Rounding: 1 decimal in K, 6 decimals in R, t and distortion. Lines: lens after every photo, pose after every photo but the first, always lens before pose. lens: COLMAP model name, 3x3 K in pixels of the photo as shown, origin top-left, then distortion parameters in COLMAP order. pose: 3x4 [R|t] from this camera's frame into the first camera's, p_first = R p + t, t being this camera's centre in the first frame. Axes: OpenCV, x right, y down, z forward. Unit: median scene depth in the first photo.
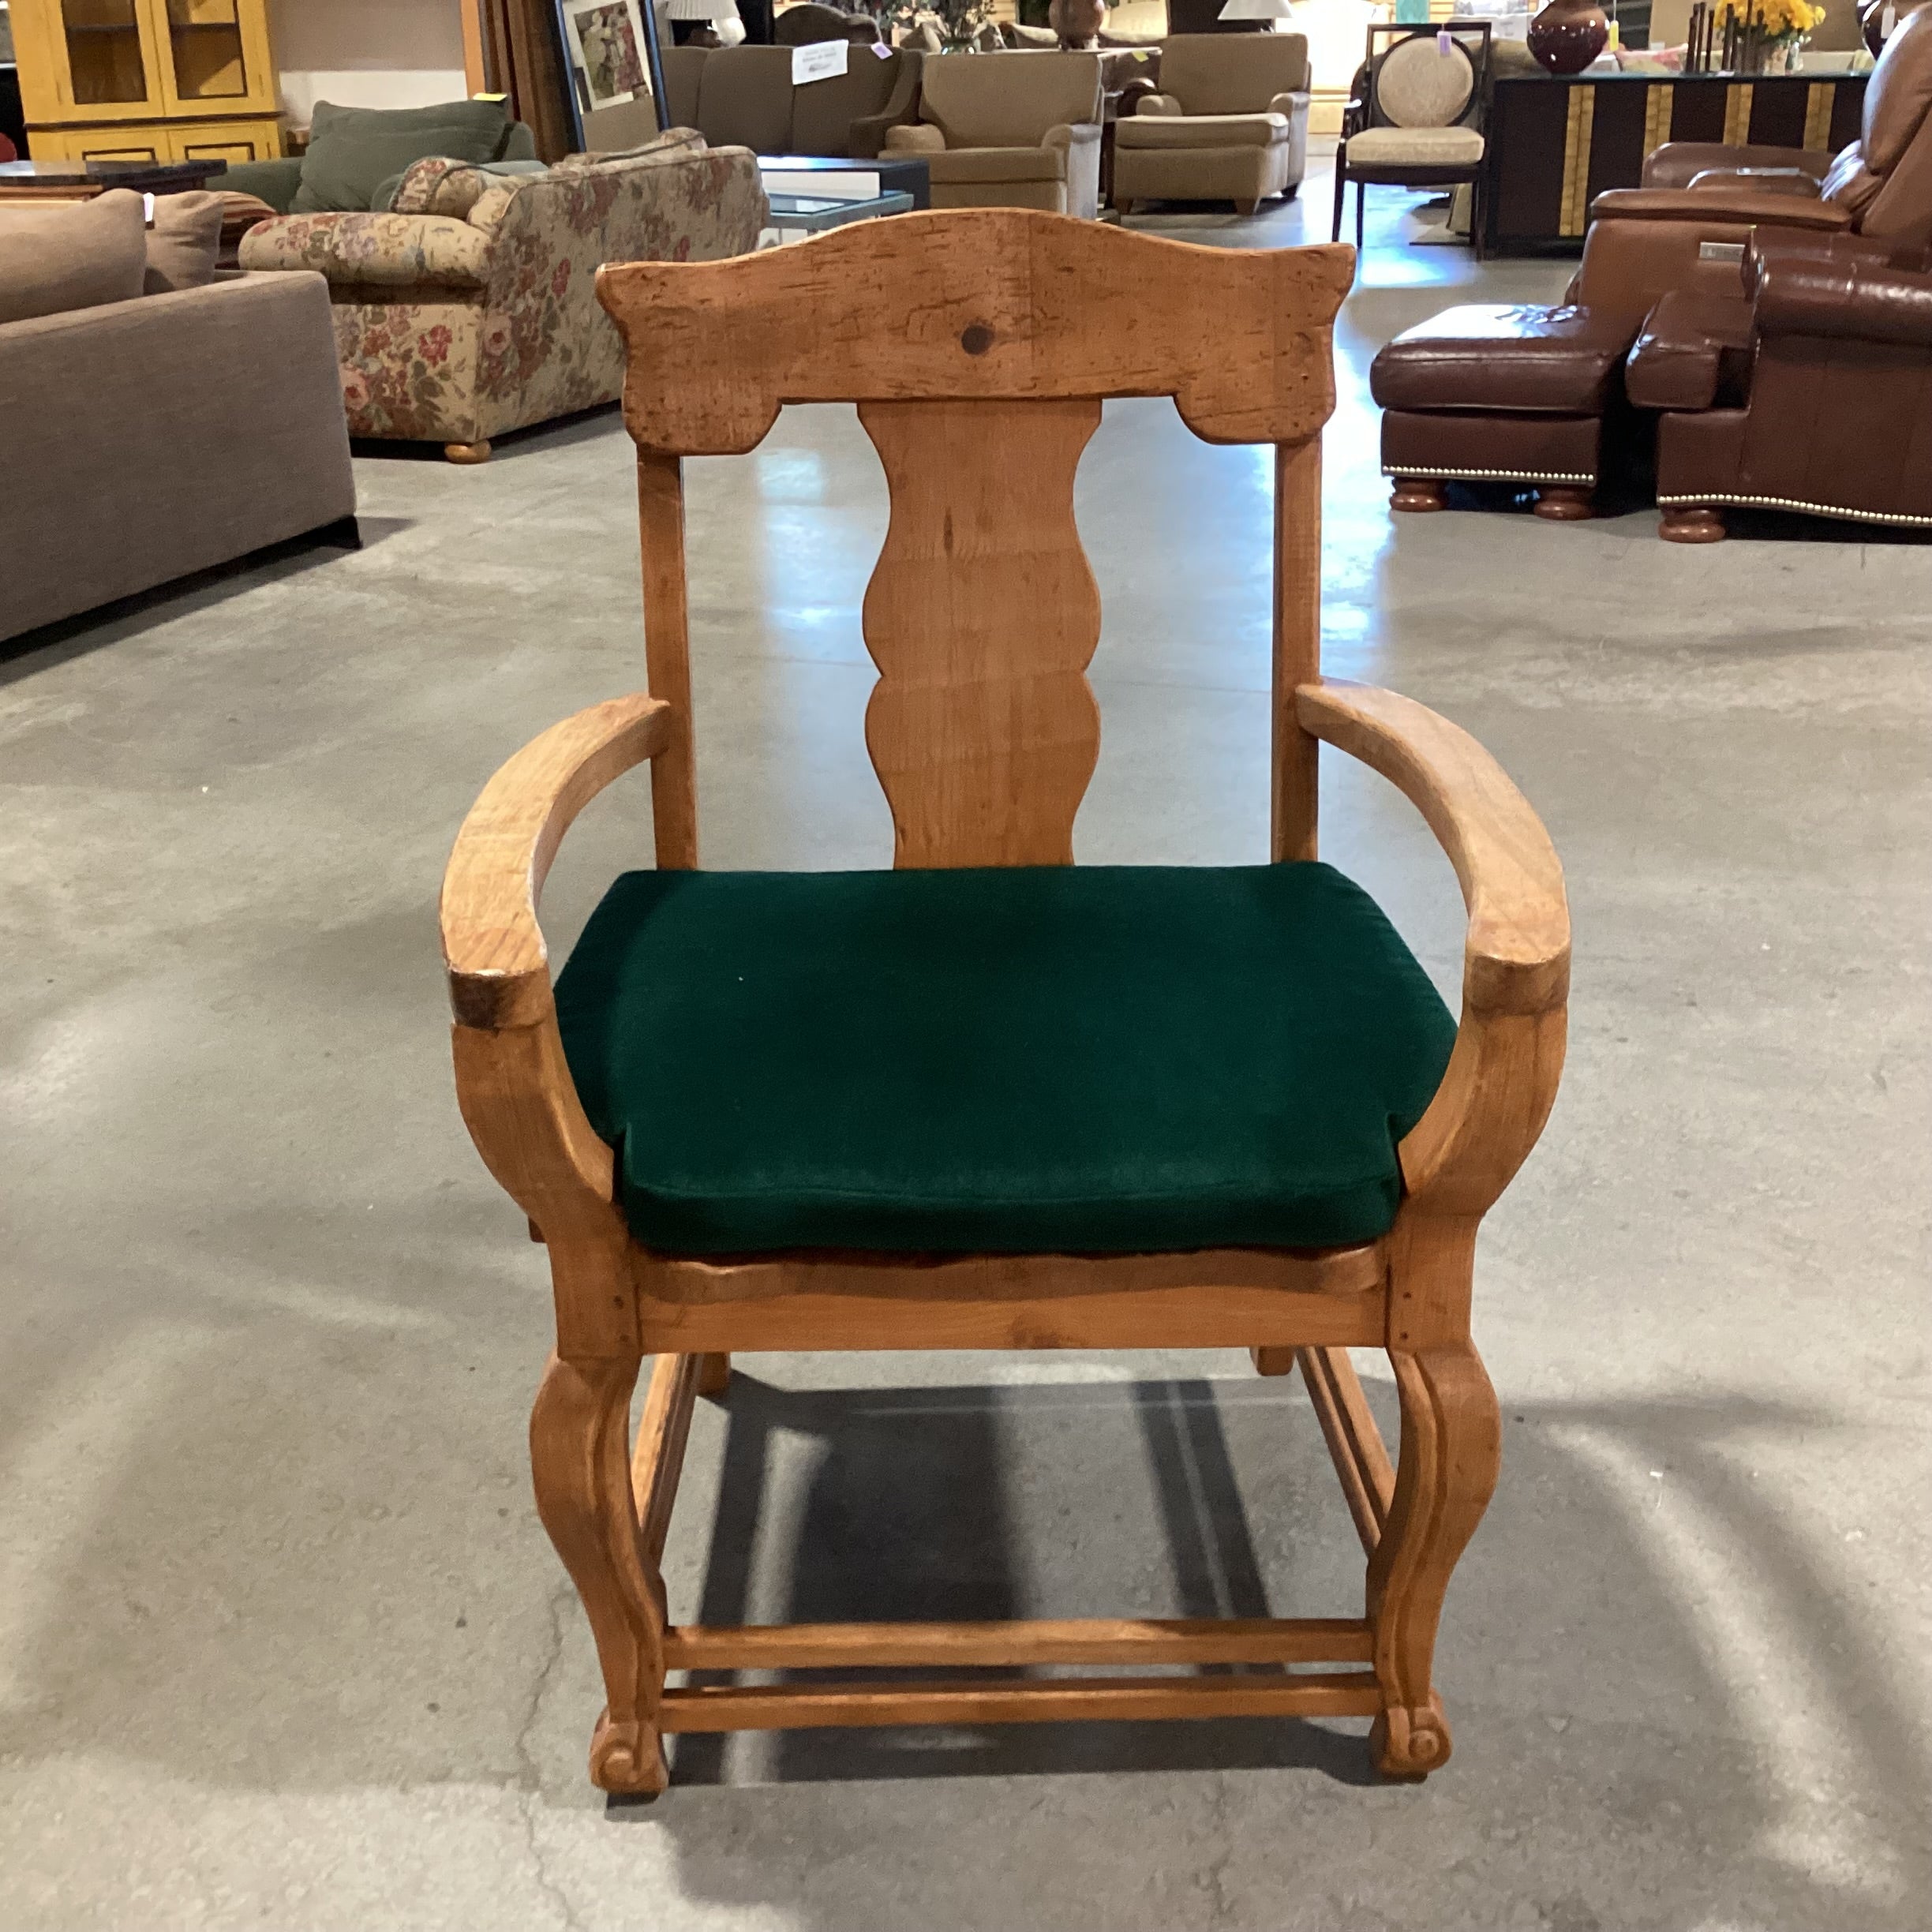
lens RADIAL K [[2352.2, 0, 966.0], [0, 2352.2, 966.0], [0, 0, 1]] dist [0.168264, -0.419692]
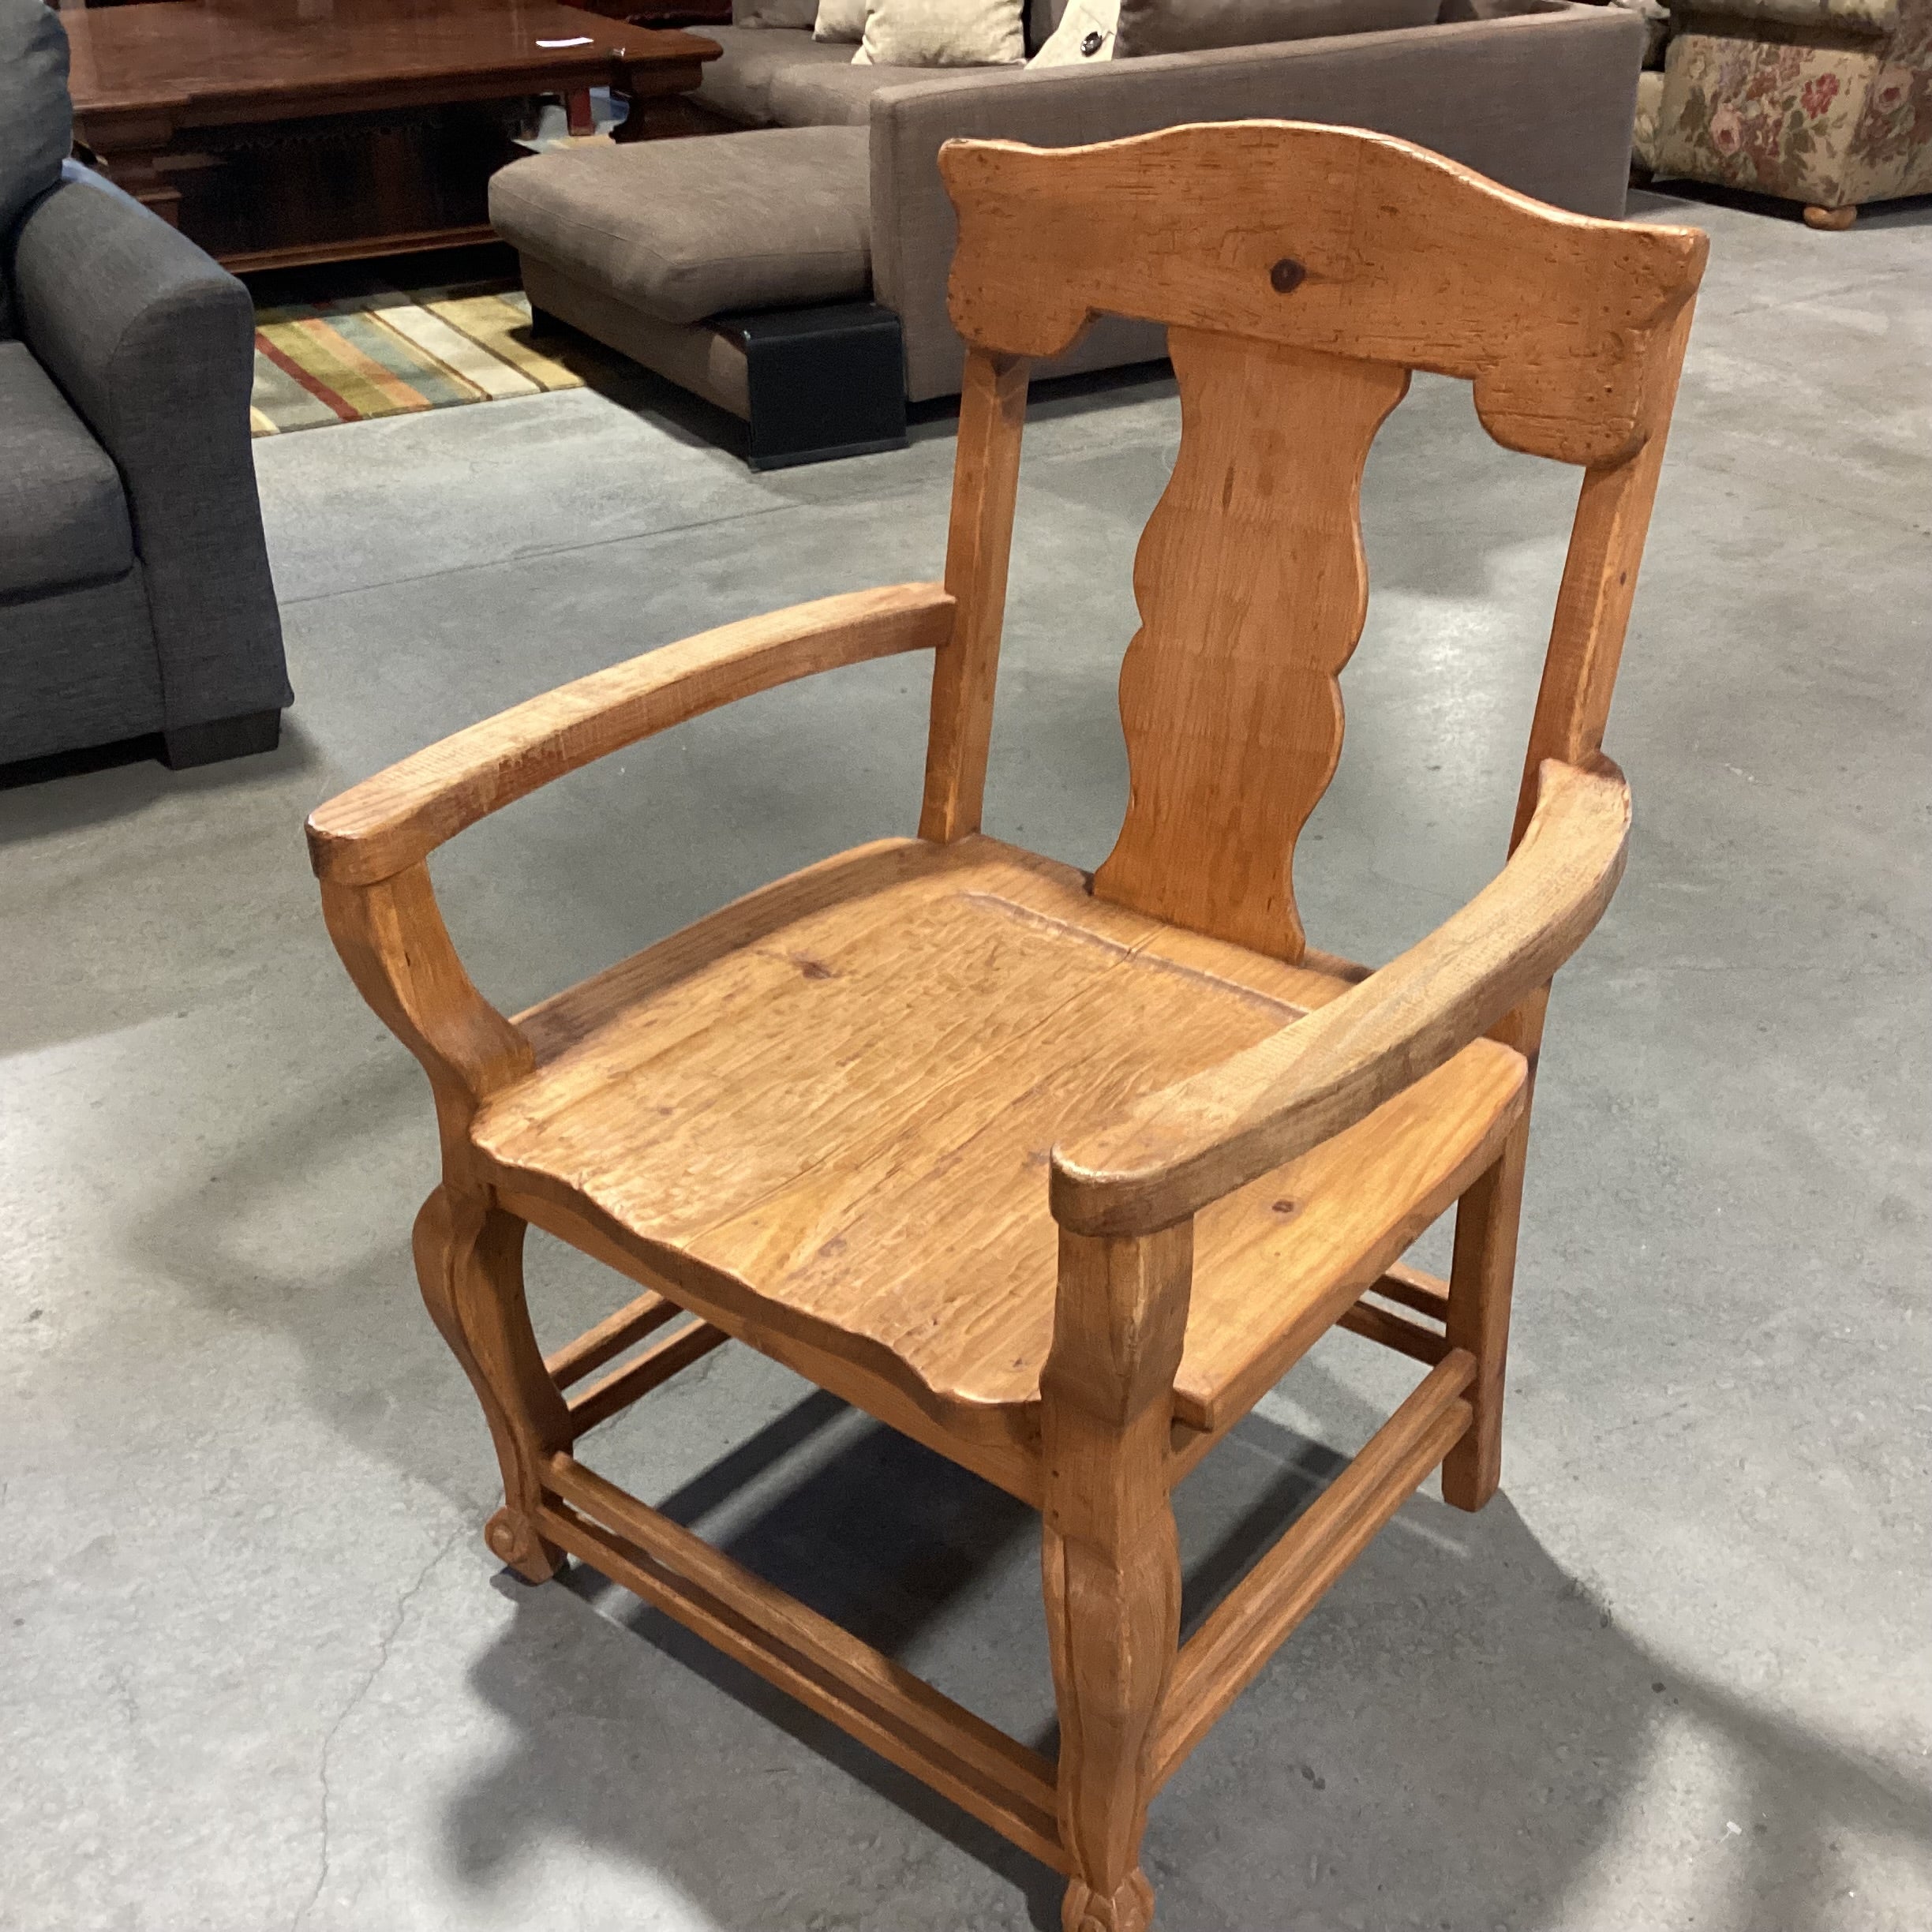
lens RADIAL K [[2340.1, 0, 964.6], [0, 2340.1, 974.3], [0, 0, 1]] dist [0.128303, -0.247225]
pose [[0.759278, 0.324445, -0.564121, 0.405419], [-0.246985, 0.945666, 0.211457, -0.146325], [0.602076, -0.021225, 0.798156, 0.192612]]
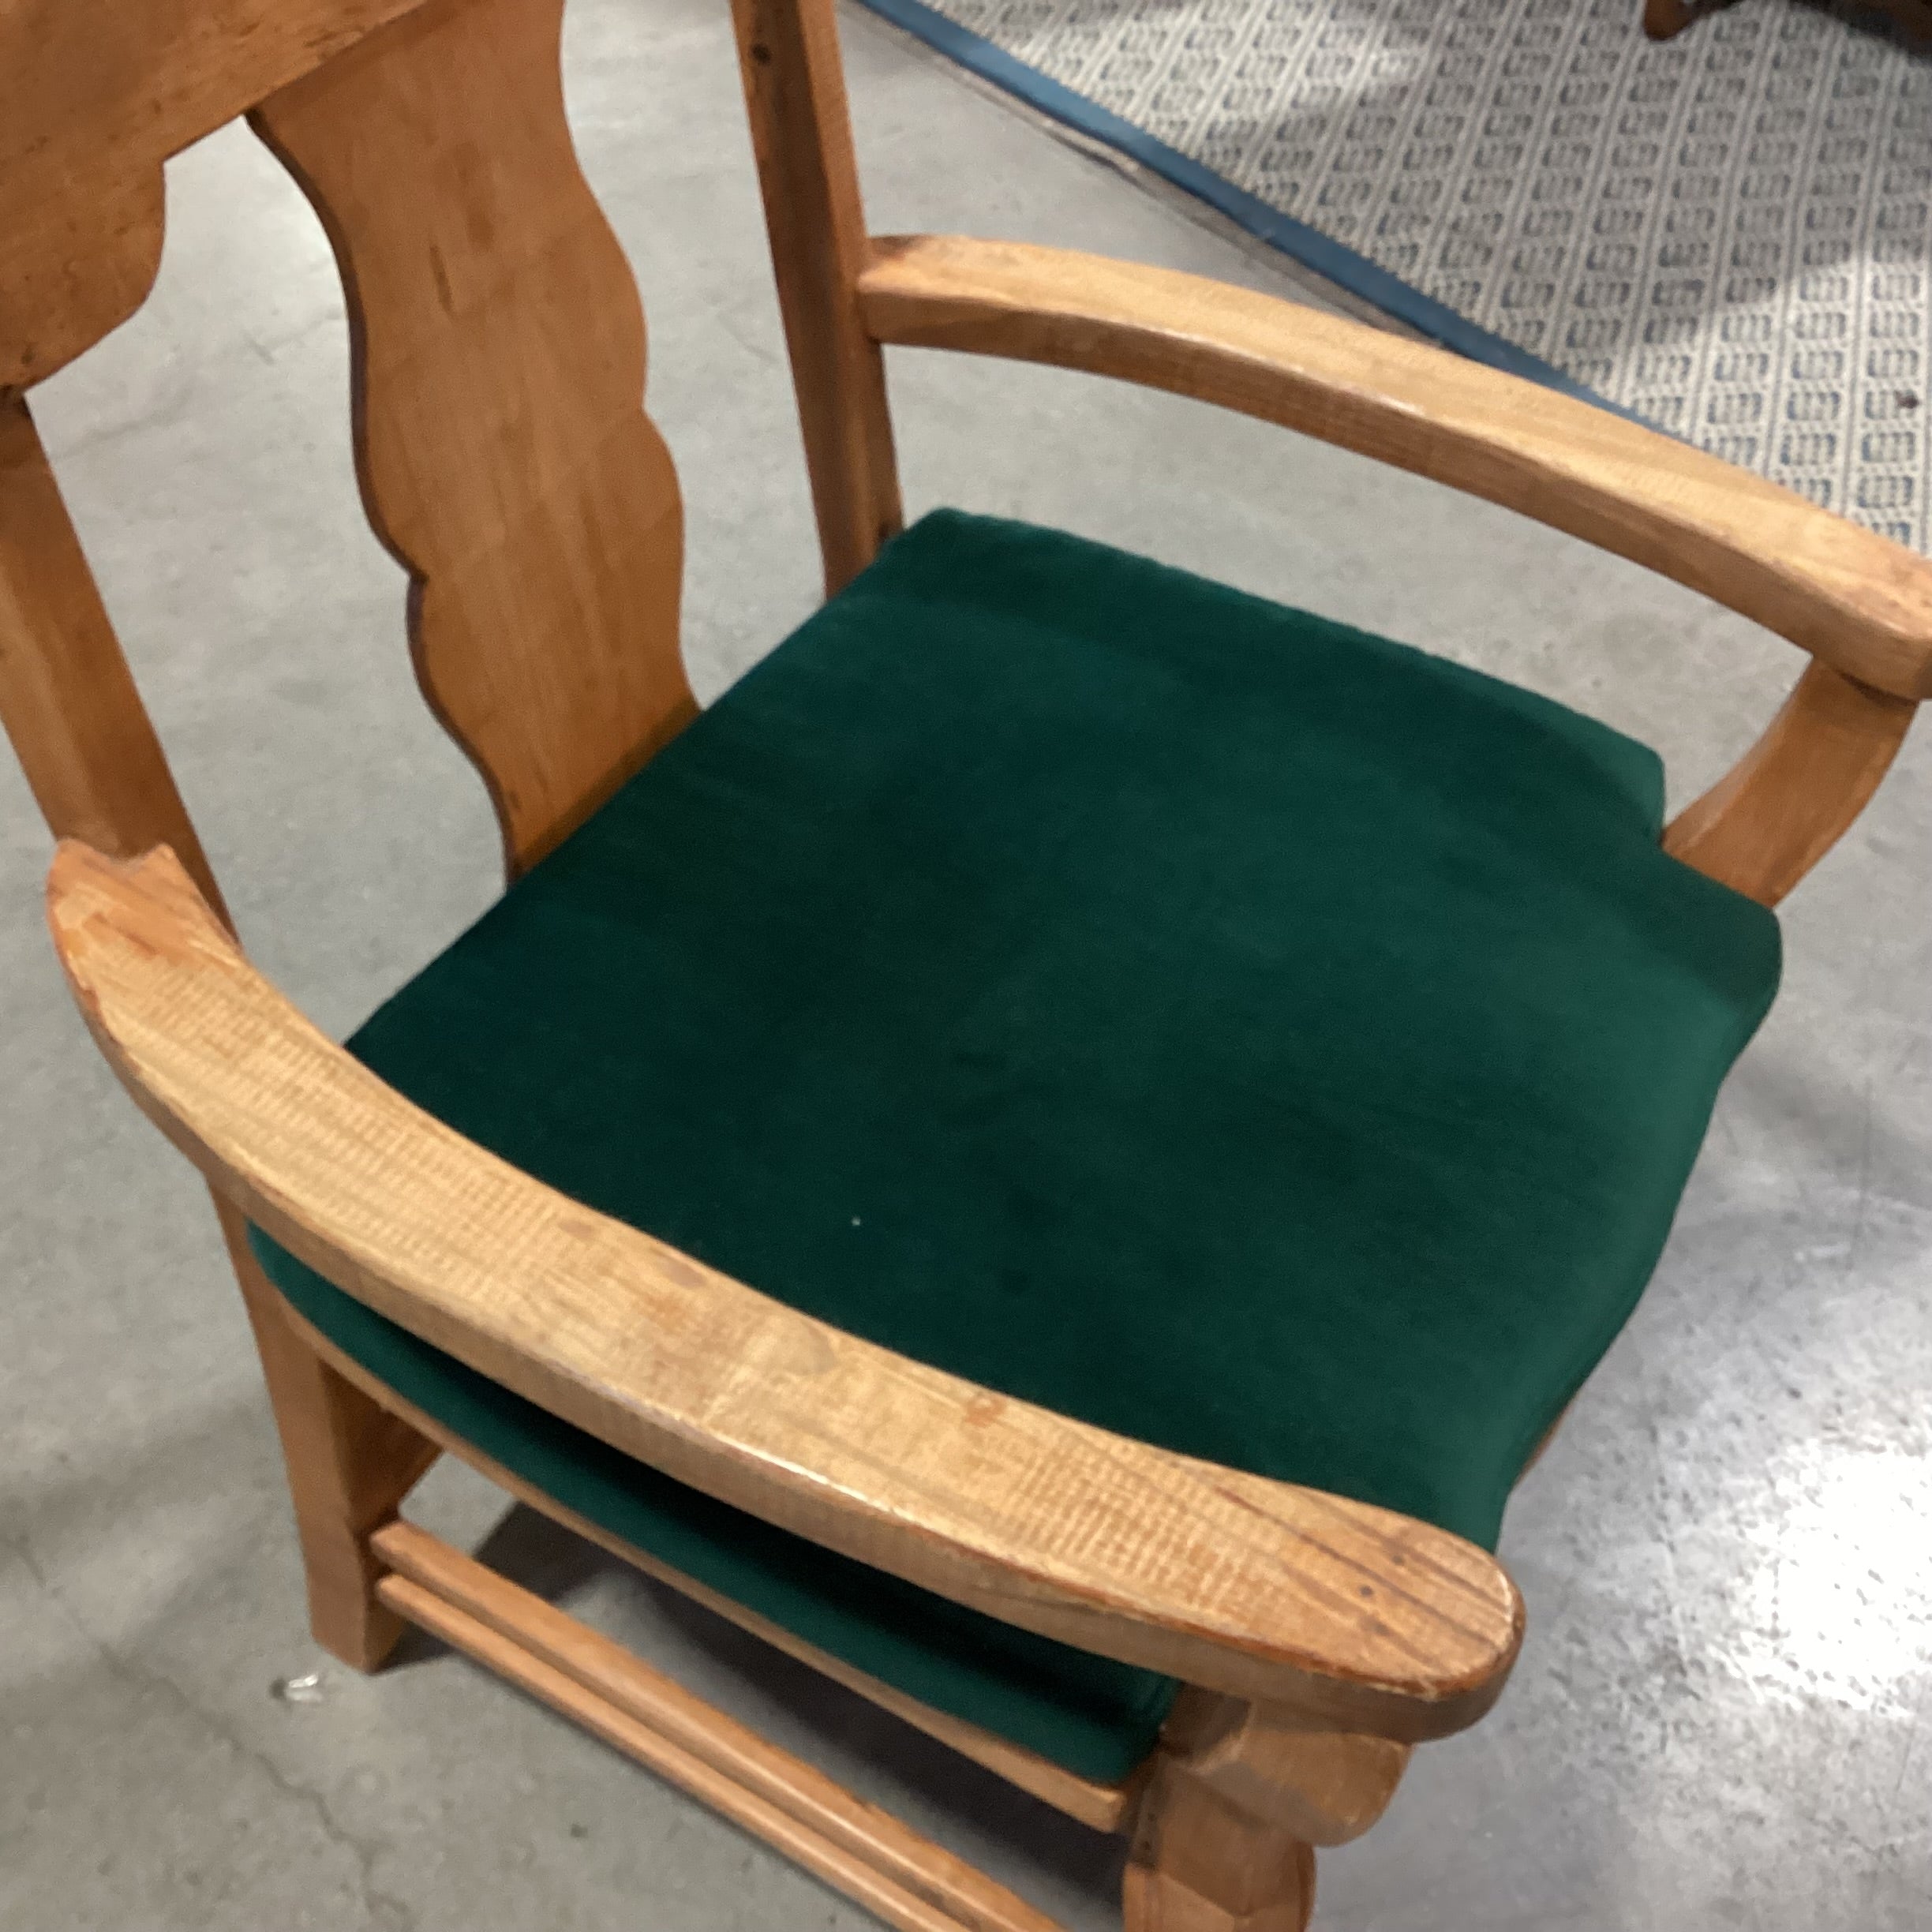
lens RADIAL K [[2352.2, 0, 966.0], [0, 2352.2, 966.0], [0, 0, 1]] dist [0.168264, -0.419692]
pose [[0.507345, -0.590964, 0.627186, -0.311919], [0.267629, 0.799877, 0.537189, -0.265730], [-0.819131, -0.104687, 0.563973, 0.503426]]
